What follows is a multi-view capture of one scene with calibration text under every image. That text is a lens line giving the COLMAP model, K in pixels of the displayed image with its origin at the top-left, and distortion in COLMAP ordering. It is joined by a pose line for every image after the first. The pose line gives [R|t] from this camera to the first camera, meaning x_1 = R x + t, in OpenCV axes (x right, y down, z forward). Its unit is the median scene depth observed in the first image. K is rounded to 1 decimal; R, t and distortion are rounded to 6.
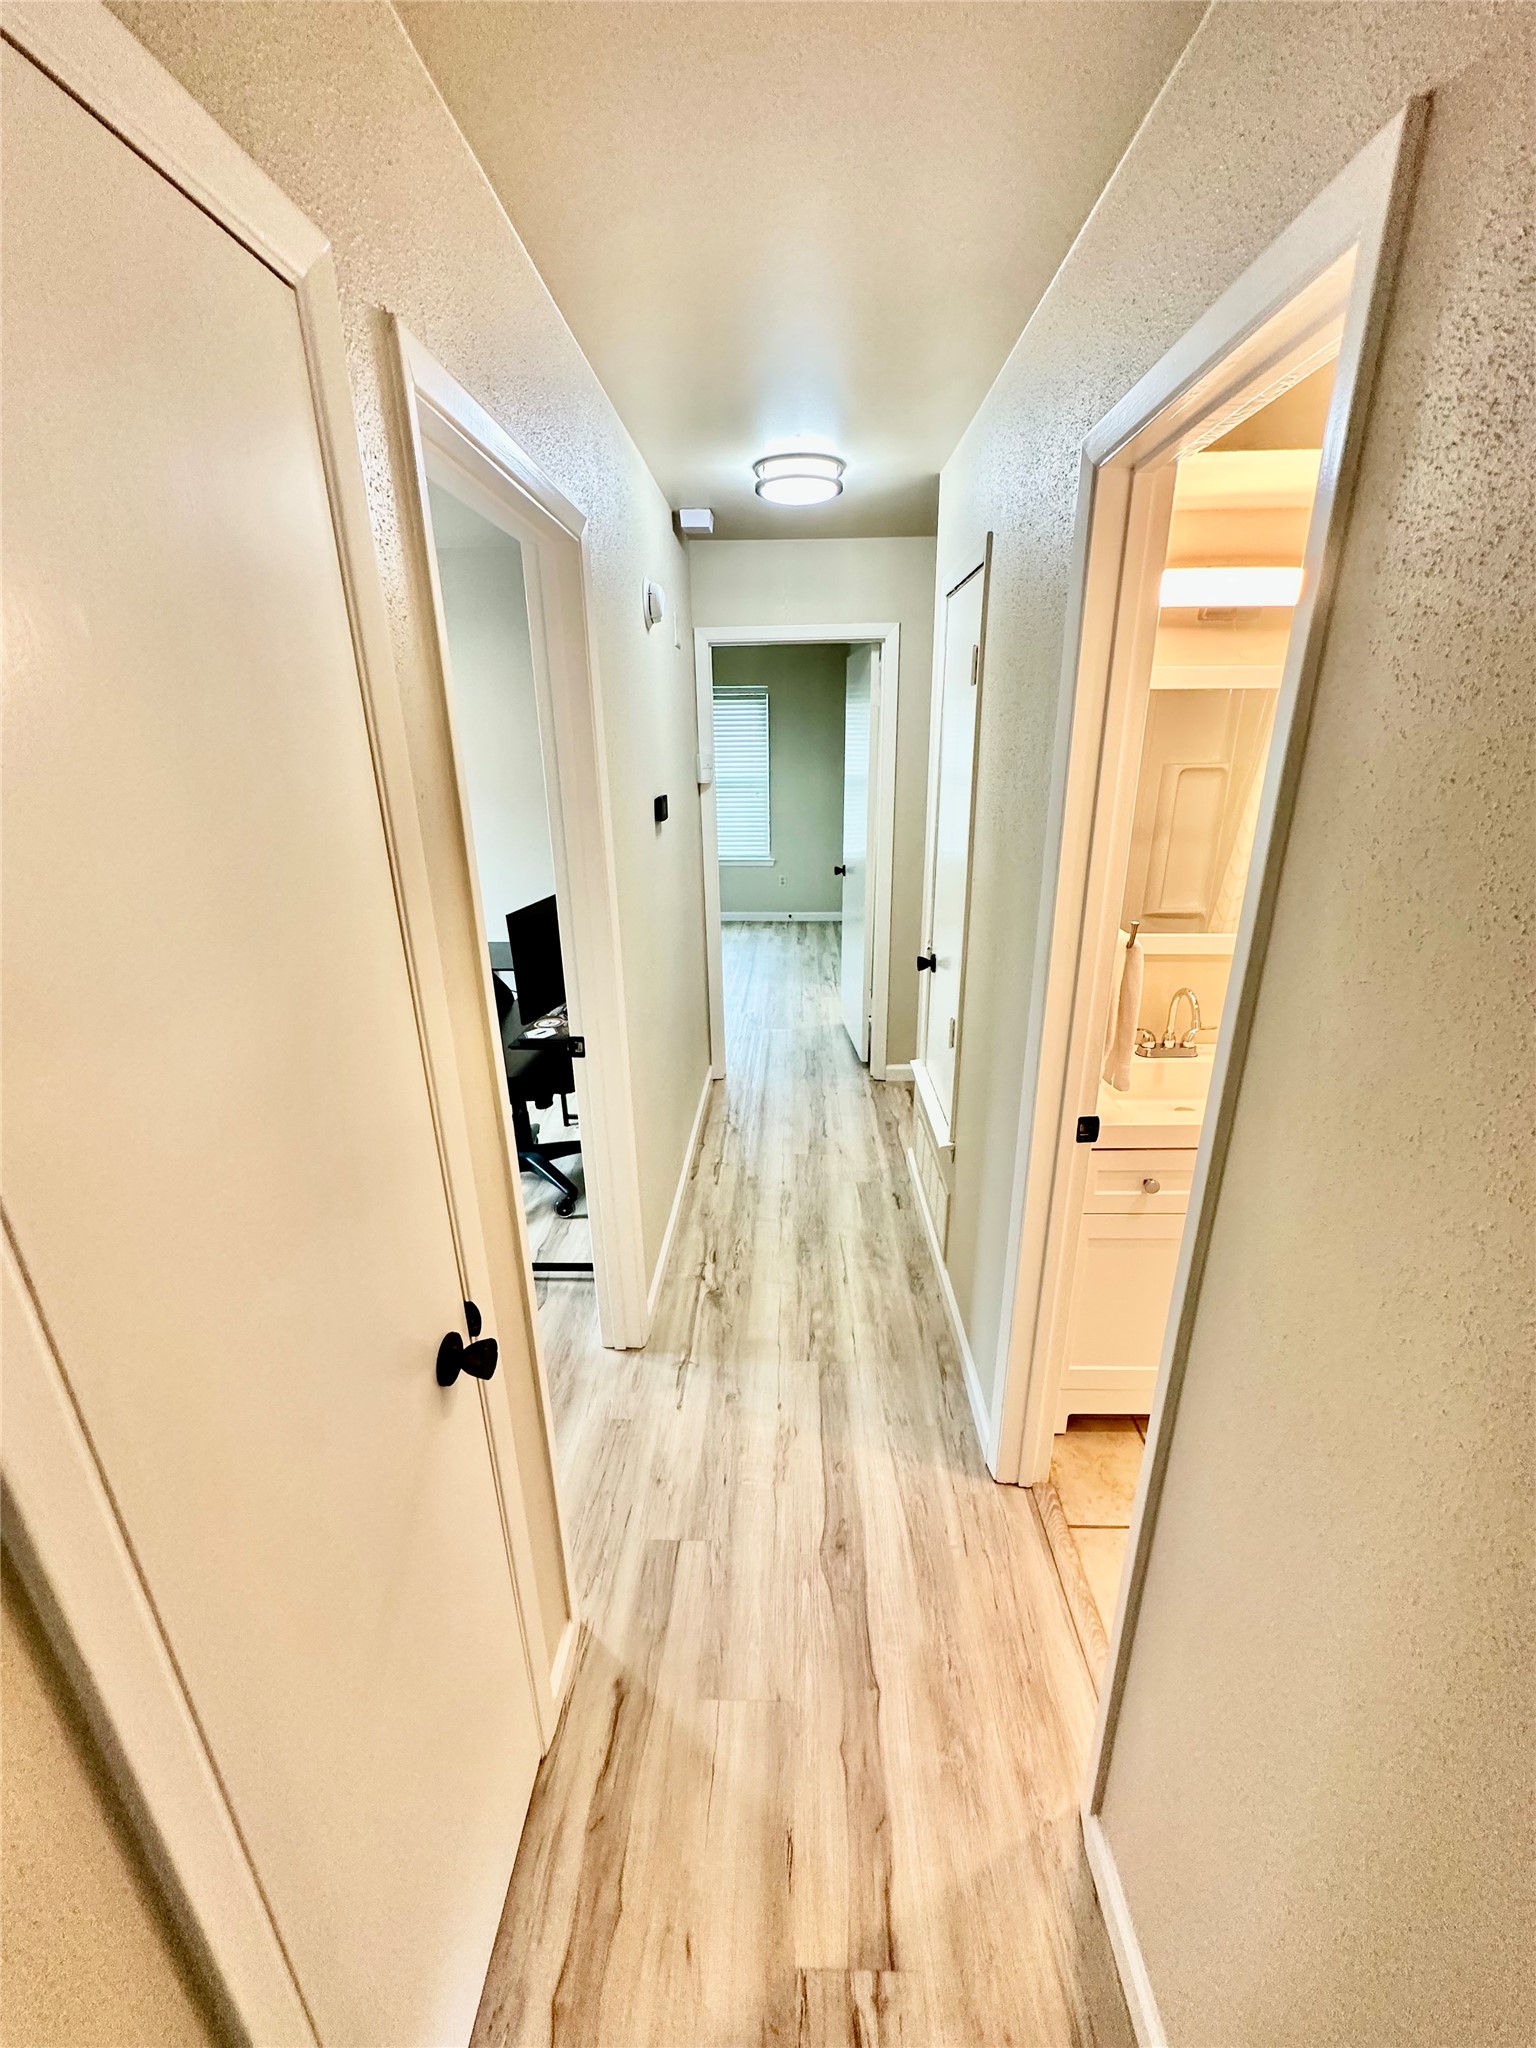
lens RADIAL K [[820.8, 0, 770.5], [0, 820.8, 1018.0], [0, 0, 1]] dist [-0.003416, 0.000478]
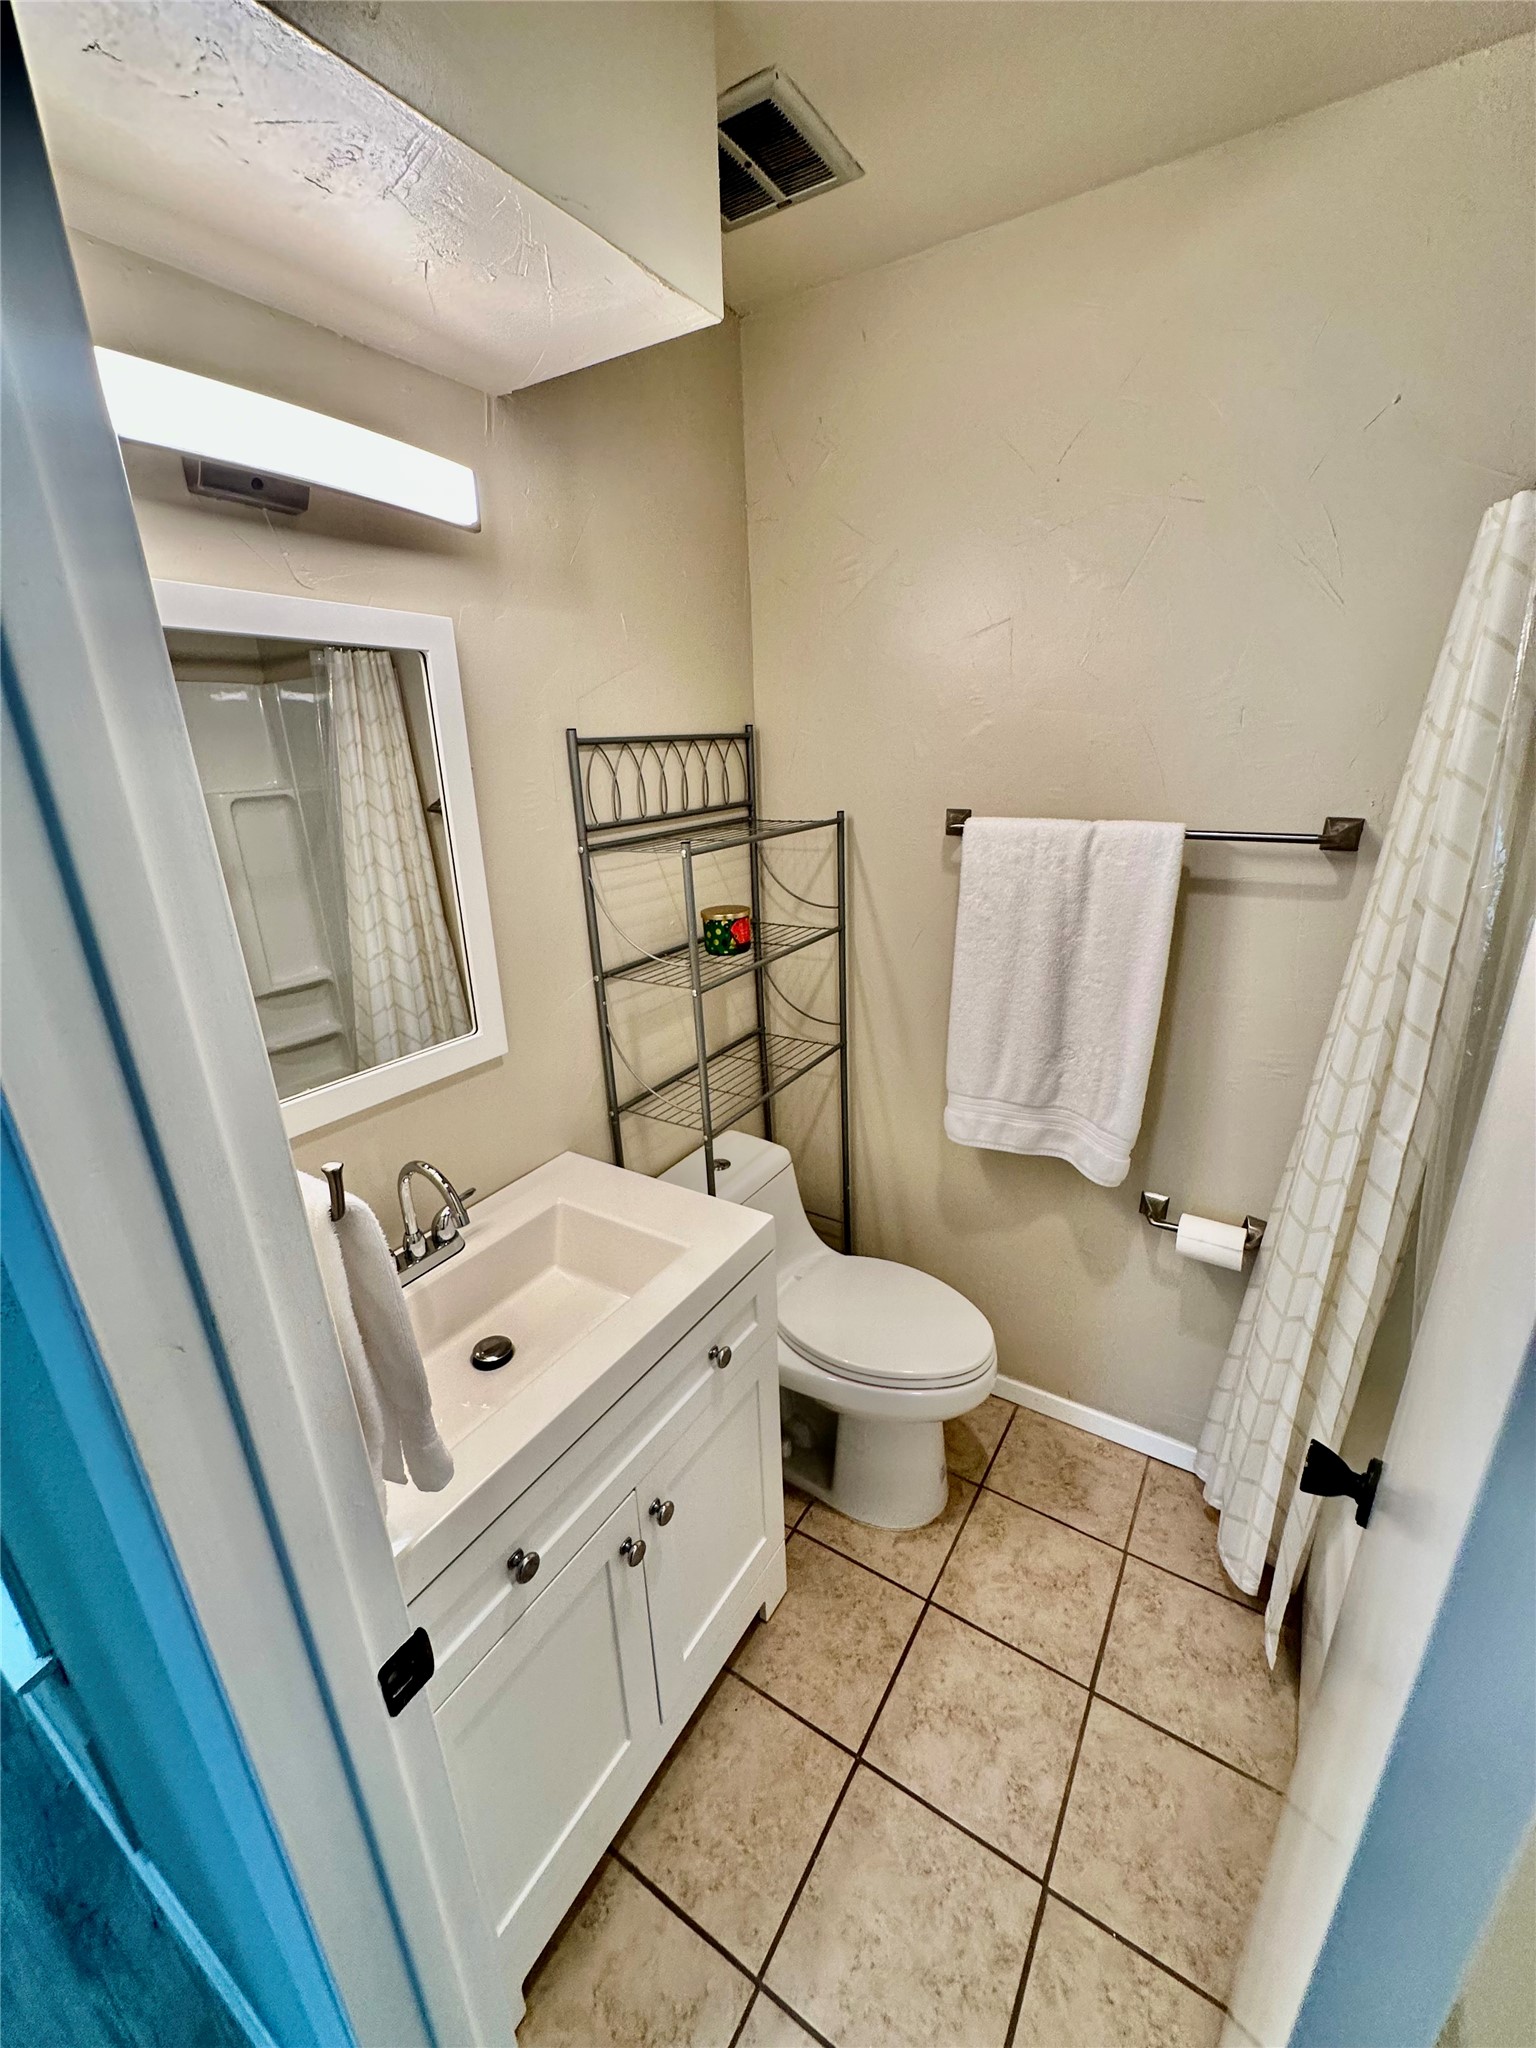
lens RADIAL K [[820.8, 0, 770.2], [0, 820.8, 1017.0], [0, 0, 1]] dist [-0.003416, 0.000478]
pose [[0.512975, -0.275469, 0.813002, 0.160561], [0.298395, 0.945269, 0.132008, -0.122256], [-0.804870, 0.174879, 0.567099, 0.383492]]
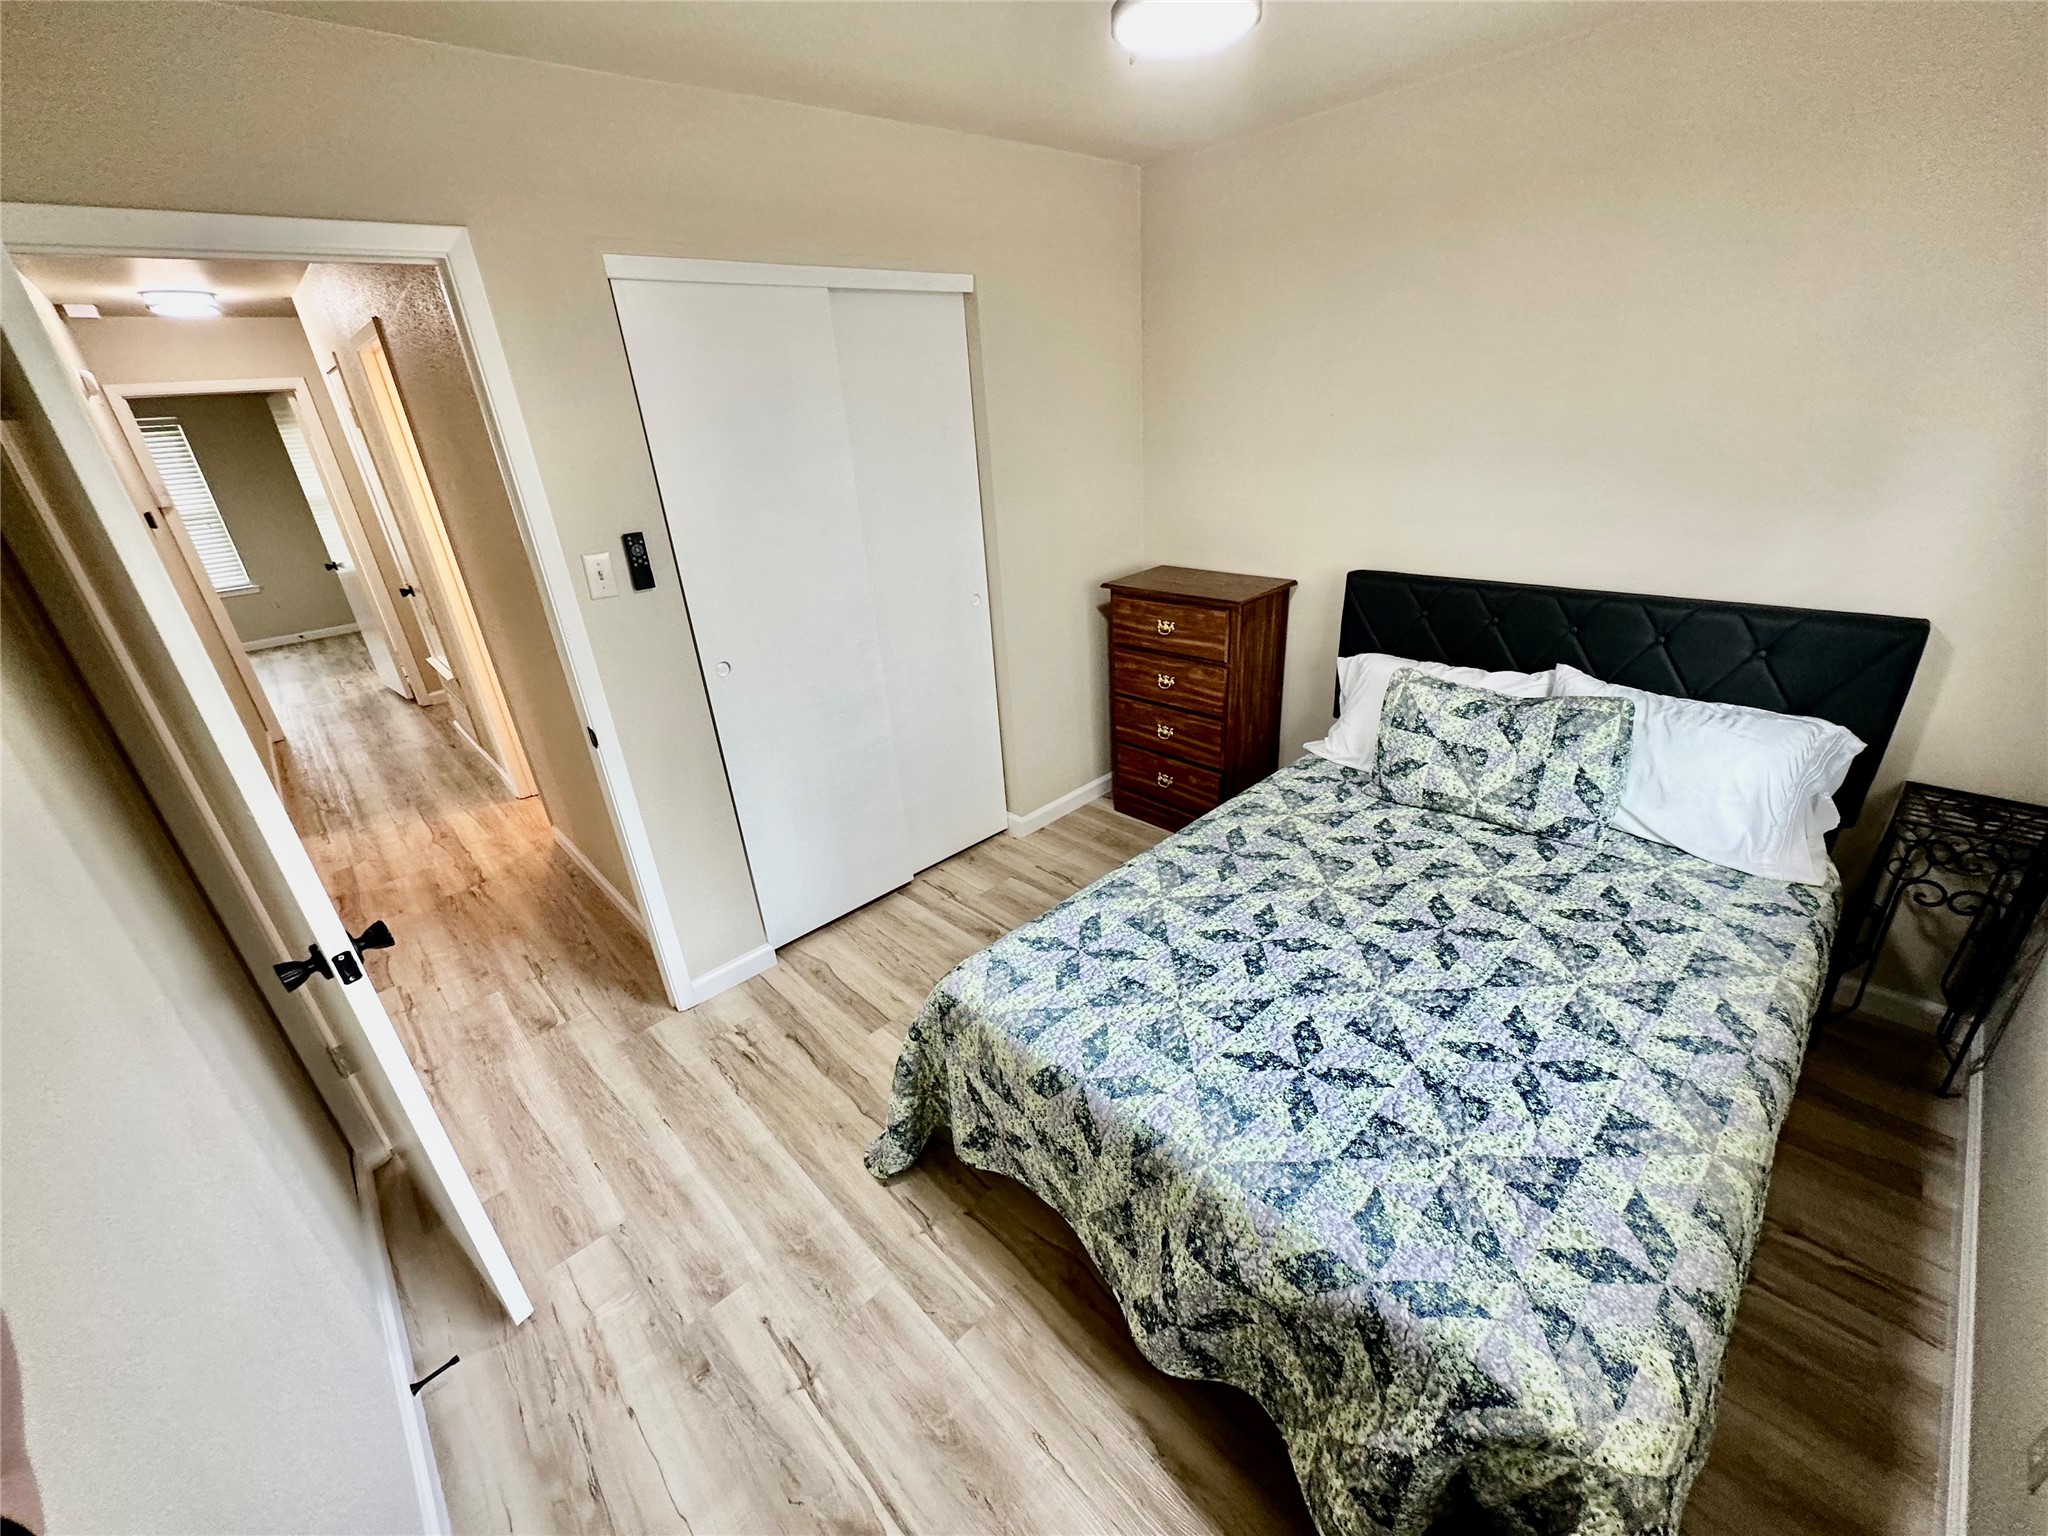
lens RADIAL K [[820.8, 0, 1016.3], [0, 820.8, 770.3], [0, 0, 1]] dist [-0.003416, 0.000478]
pose [[0.714427, -0.325448, 0.619417, -0.087208], [0.289015, 0.943457, 0.162356, 0.425263], [-0.637231, 0.063029, 0.768091, -1.223293]]
